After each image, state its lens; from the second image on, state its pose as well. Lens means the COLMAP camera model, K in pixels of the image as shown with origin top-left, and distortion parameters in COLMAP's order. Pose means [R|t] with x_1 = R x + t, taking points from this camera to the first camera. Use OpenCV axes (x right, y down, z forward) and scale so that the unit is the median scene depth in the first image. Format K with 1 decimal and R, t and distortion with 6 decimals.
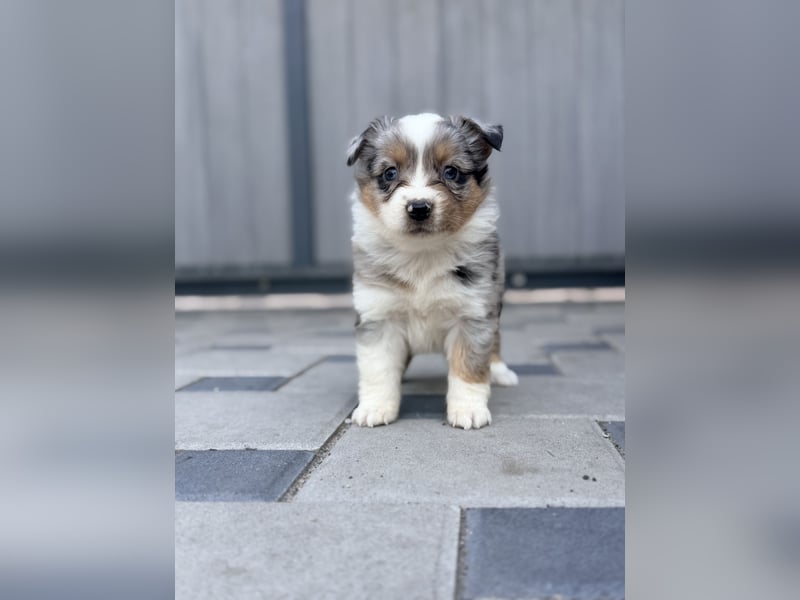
lens RADIAL K [[719.9, 0, 396.4], [0, 719.9, 295.9], [0, 0, 1]] dist [0.209807, -0.589787]
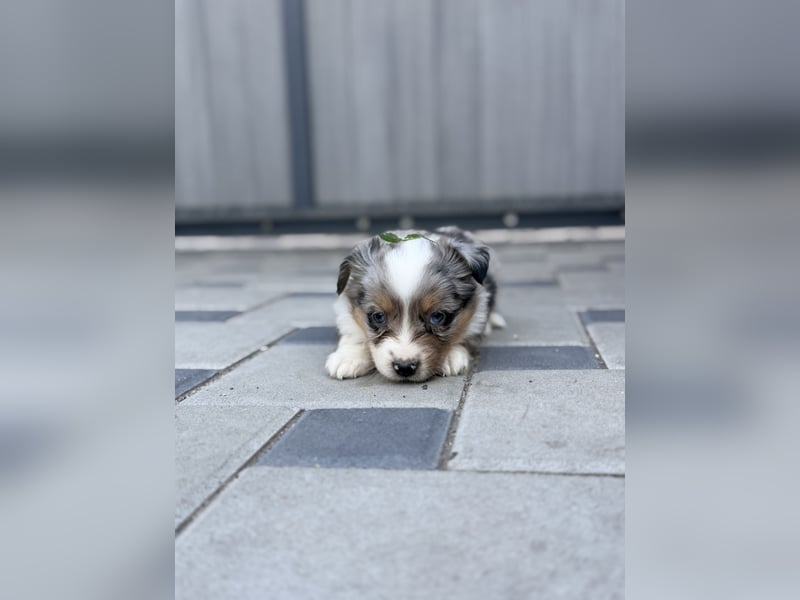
lens RADIAL K [[723.0, 0, 397.4], [0, 723.0, 302.8], [0, 0, 1]] dist [0.203223, -0.609325]
pose [[0.998573, -0.000015, -0.053395, 0.309583], [0.004946, 0.995726, 0.092225, -0.004341], [0.053165, -0.092357, 0.994306, -0.203165]]
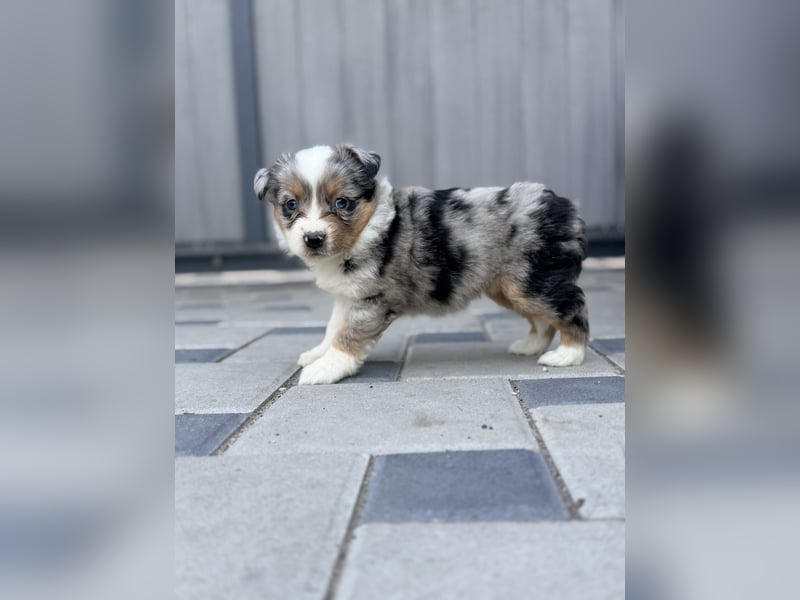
lens RADIAL K [[719.9, 0, 396.4], [0, 719.9, 295.9], [0, 0, 1]] dist [0.209807, -0.589787]
pose [[0.998517, -0.019815, 0.050715, 0.073715], [0.017949, 0.999154, 0.036990, 0.000782], [-0.051405, -0.036024, 0.998028, -0.120061]]
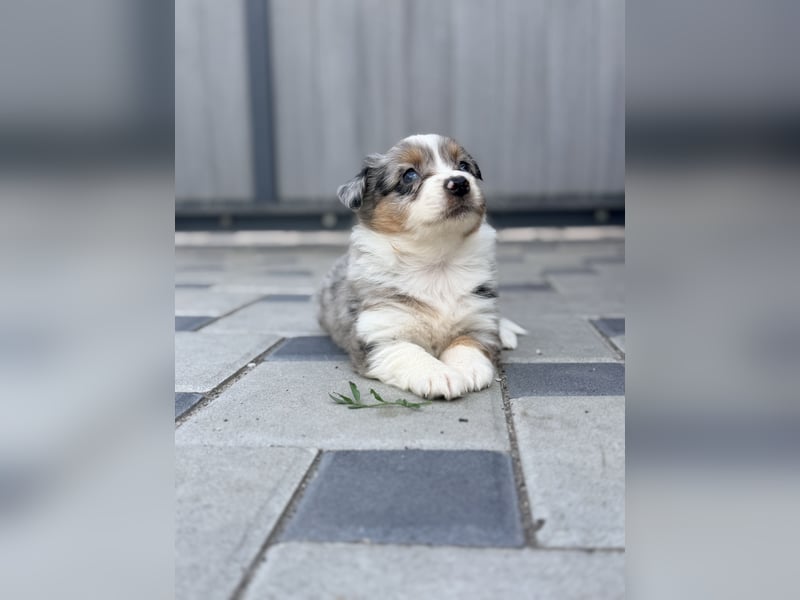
lens RADIAL K [[723.0, 0, 397.4], [0, 723.0, 302.8], [0, 0, 1]] dist [0.203223, -0.609325]
pose [[0.999845, 0.006039, 0.016547, 0.173495], [-0.007614, 0.995268, 0.096867, -0.012056], [-0.015884, -0.096978, 0.995160, 0.011056]]
